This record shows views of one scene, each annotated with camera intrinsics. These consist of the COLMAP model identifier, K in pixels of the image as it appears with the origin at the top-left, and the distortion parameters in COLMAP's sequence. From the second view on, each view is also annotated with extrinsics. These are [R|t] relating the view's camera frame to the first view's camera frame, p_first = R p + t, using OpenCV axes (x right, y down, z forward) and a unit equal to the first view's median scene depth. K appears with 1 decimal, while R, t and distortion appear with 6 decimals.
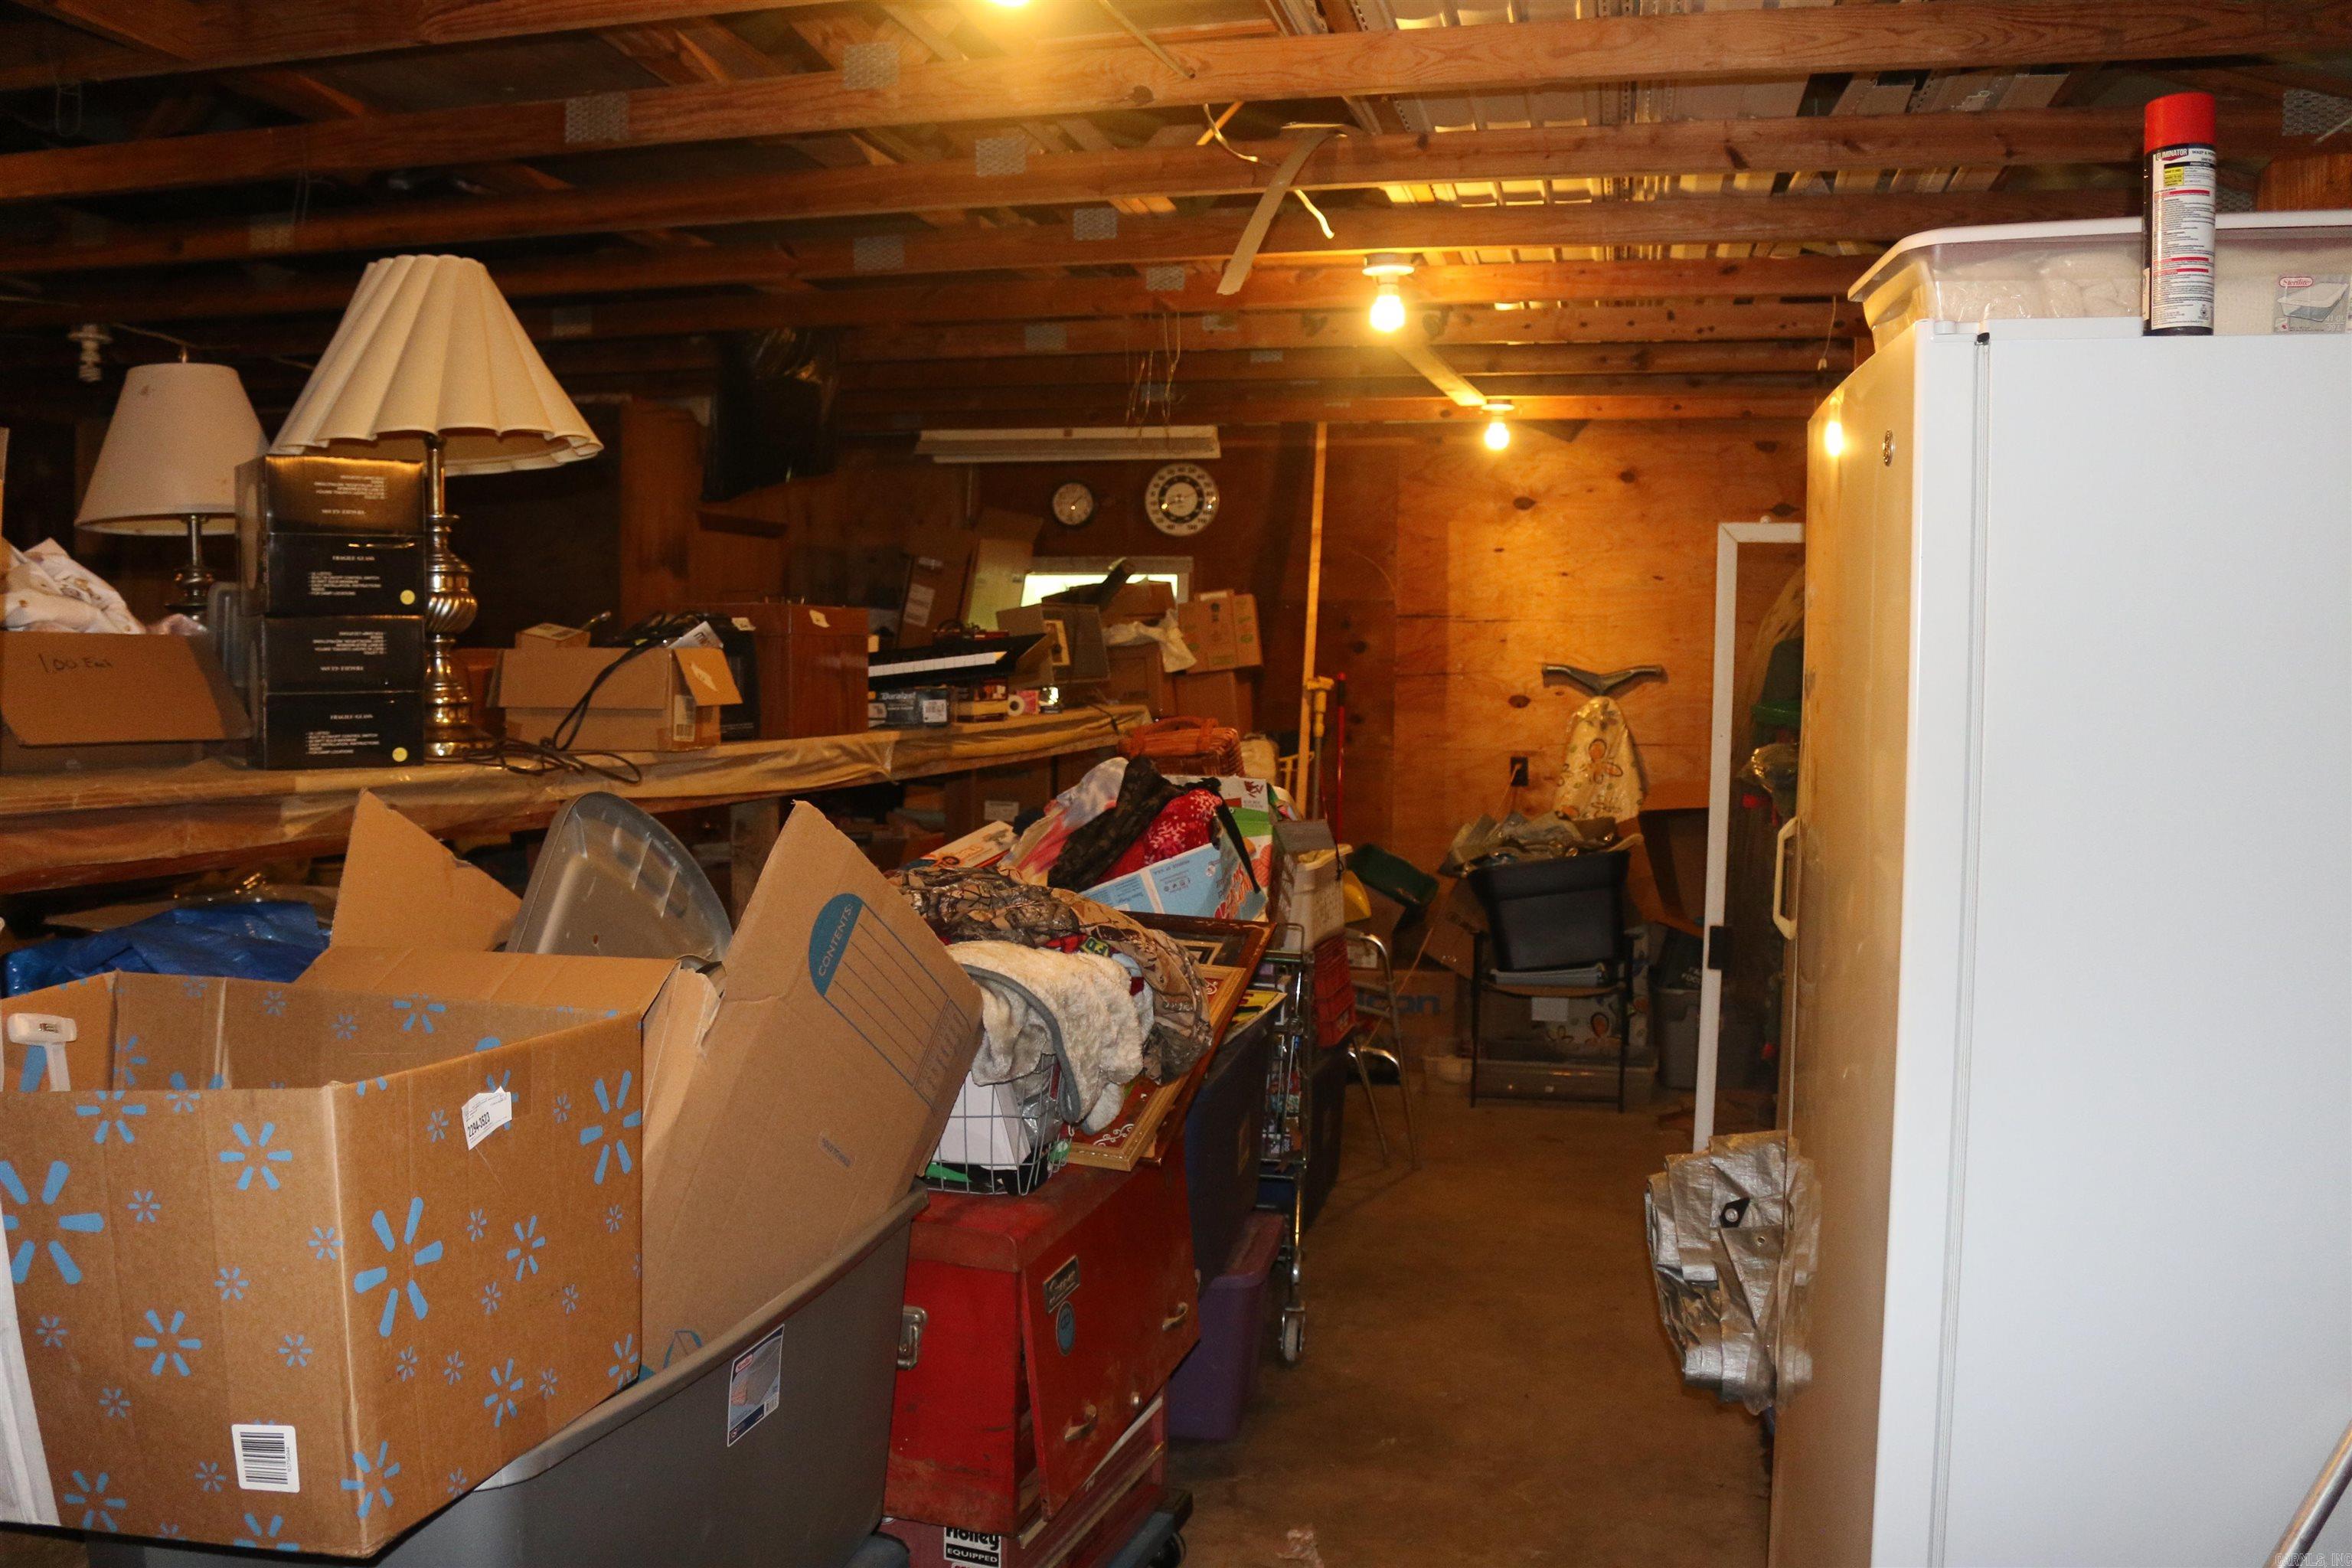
lens RADIAL K [[1950.5, 0, 1176.0], [0, 1950.5, 784.0], [0, 0, 1]] dist [-0.156894, 0.136263]
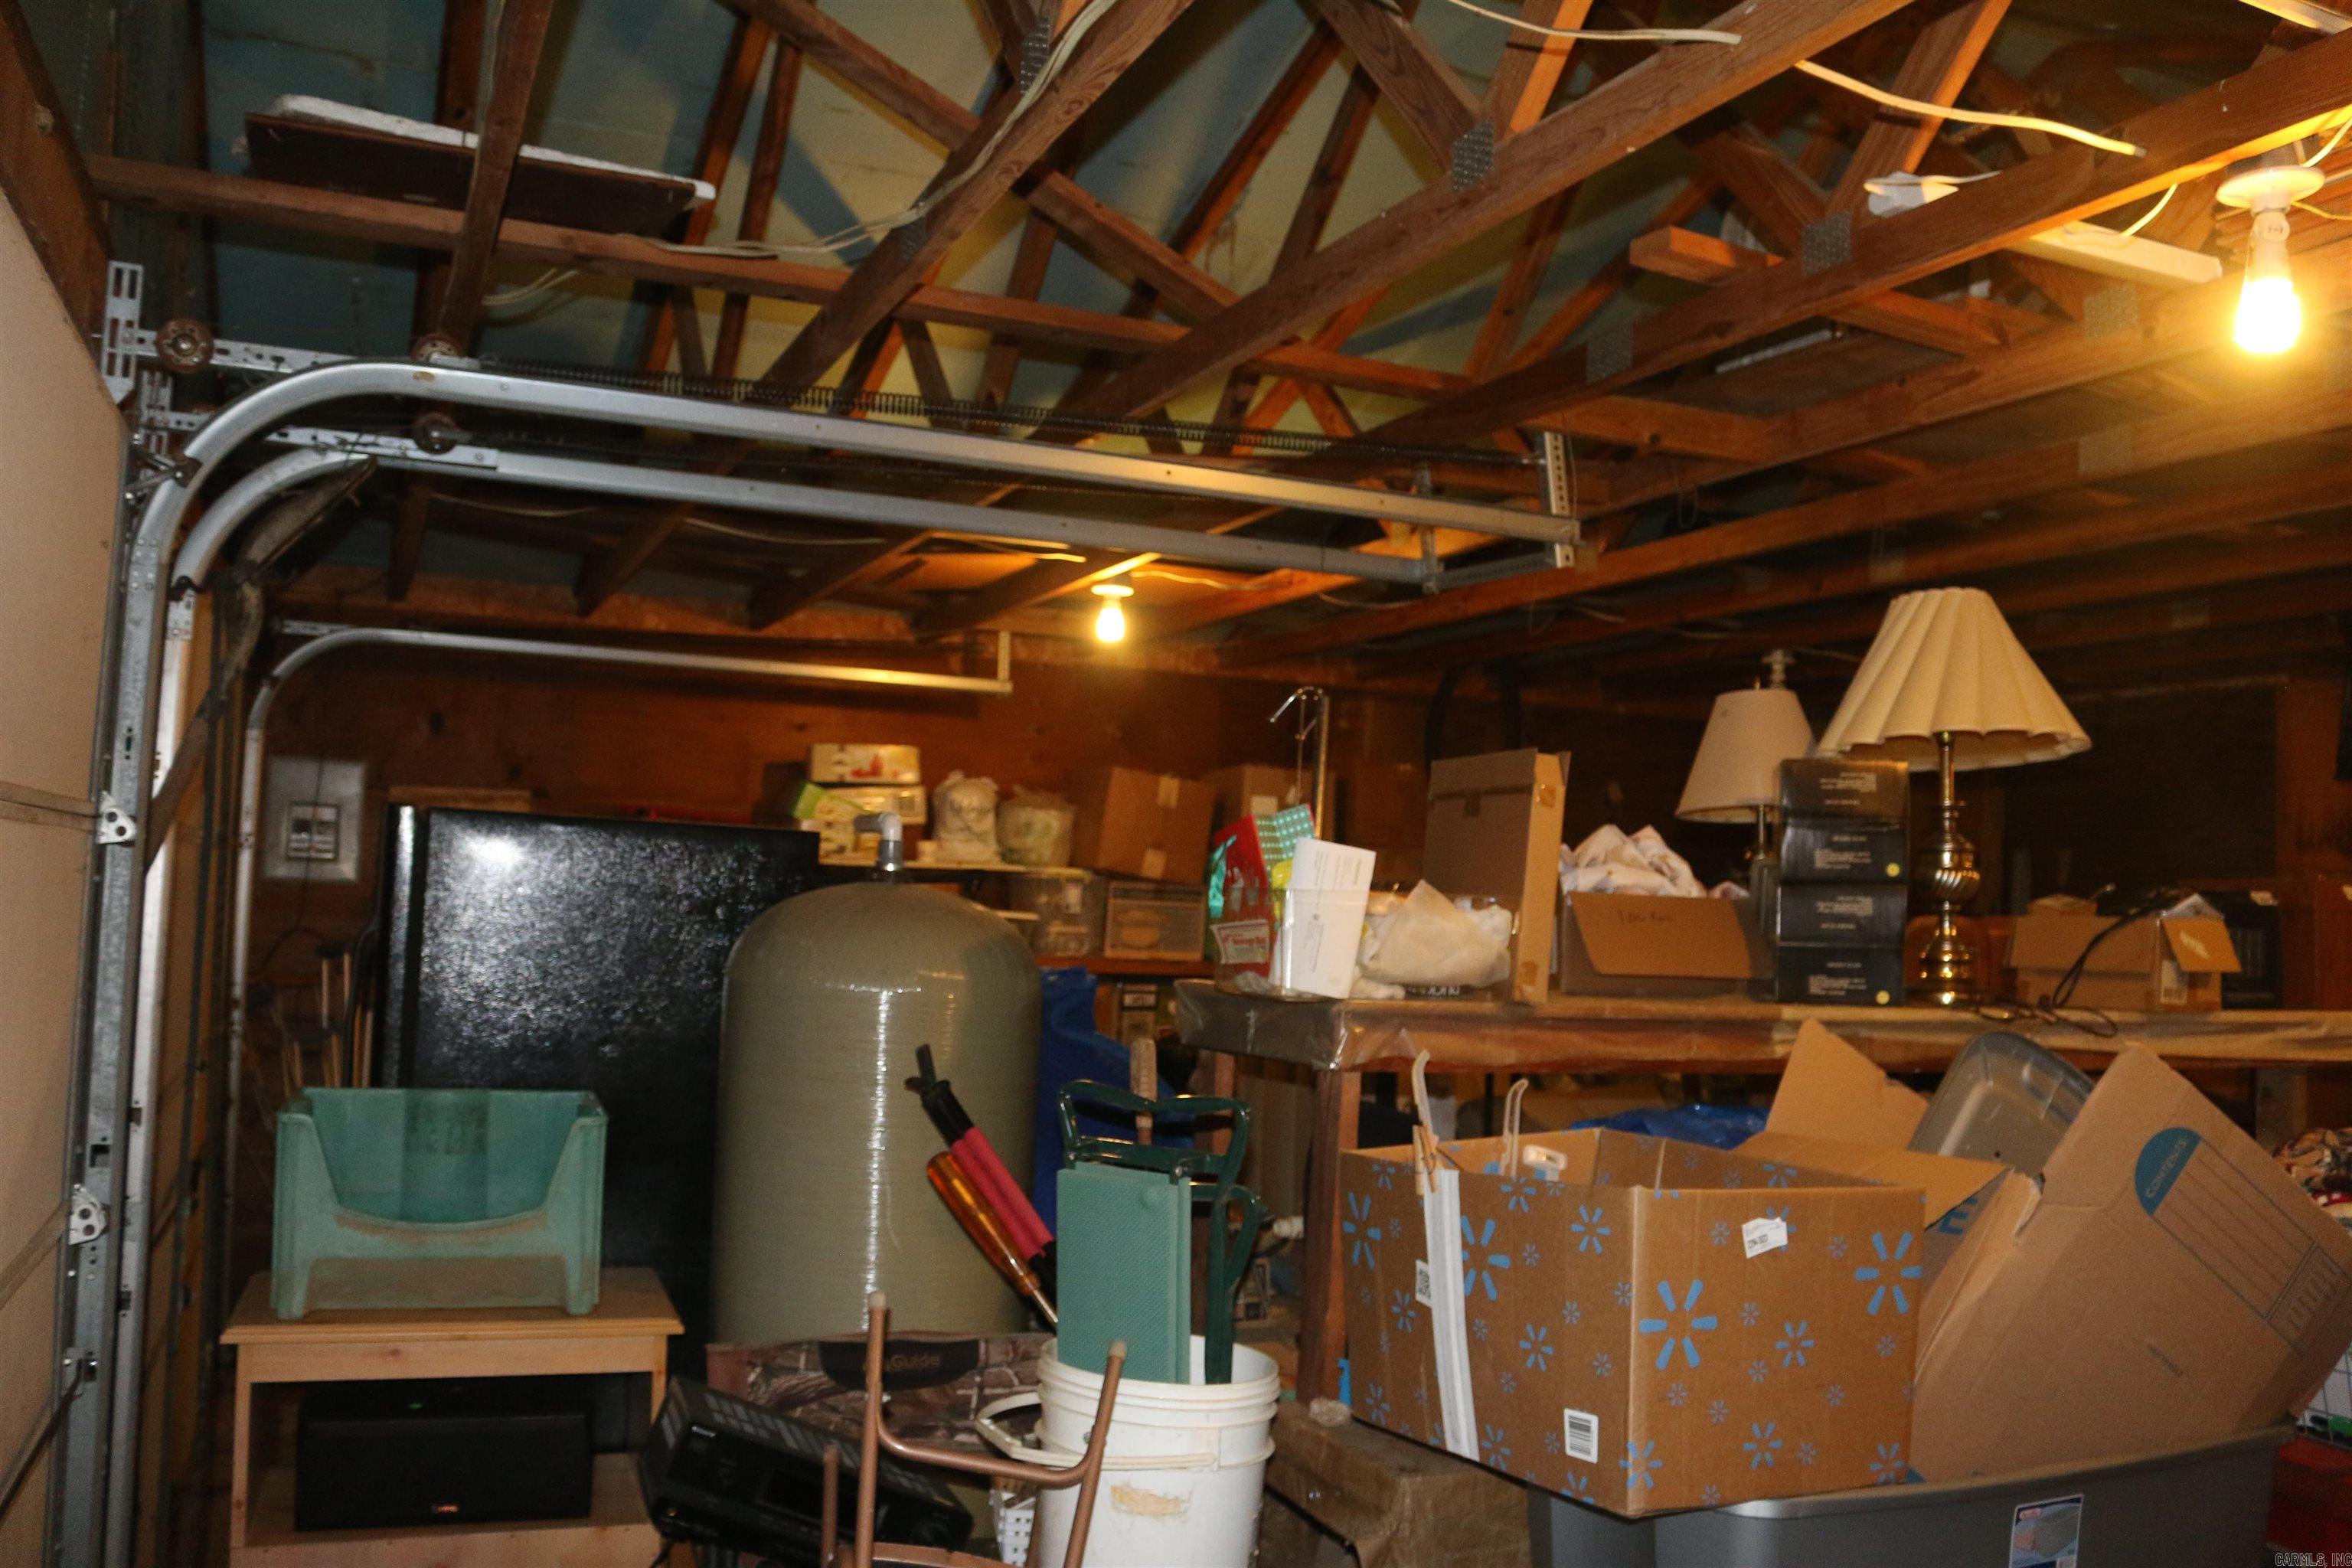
lens RADIAL K [[1950.5, 0, 1176.0], [0, 1950.5, 784.0], [0, 0, 1]] dist [-0.156894, 0.136263]
pose [[0.632949, -0.038306, -0.773245, 0.263784], [-0.077470, 0.990628, -0.112489, 0.022238], [0.770308, 0.131103, 0.624050, -0.137123]]
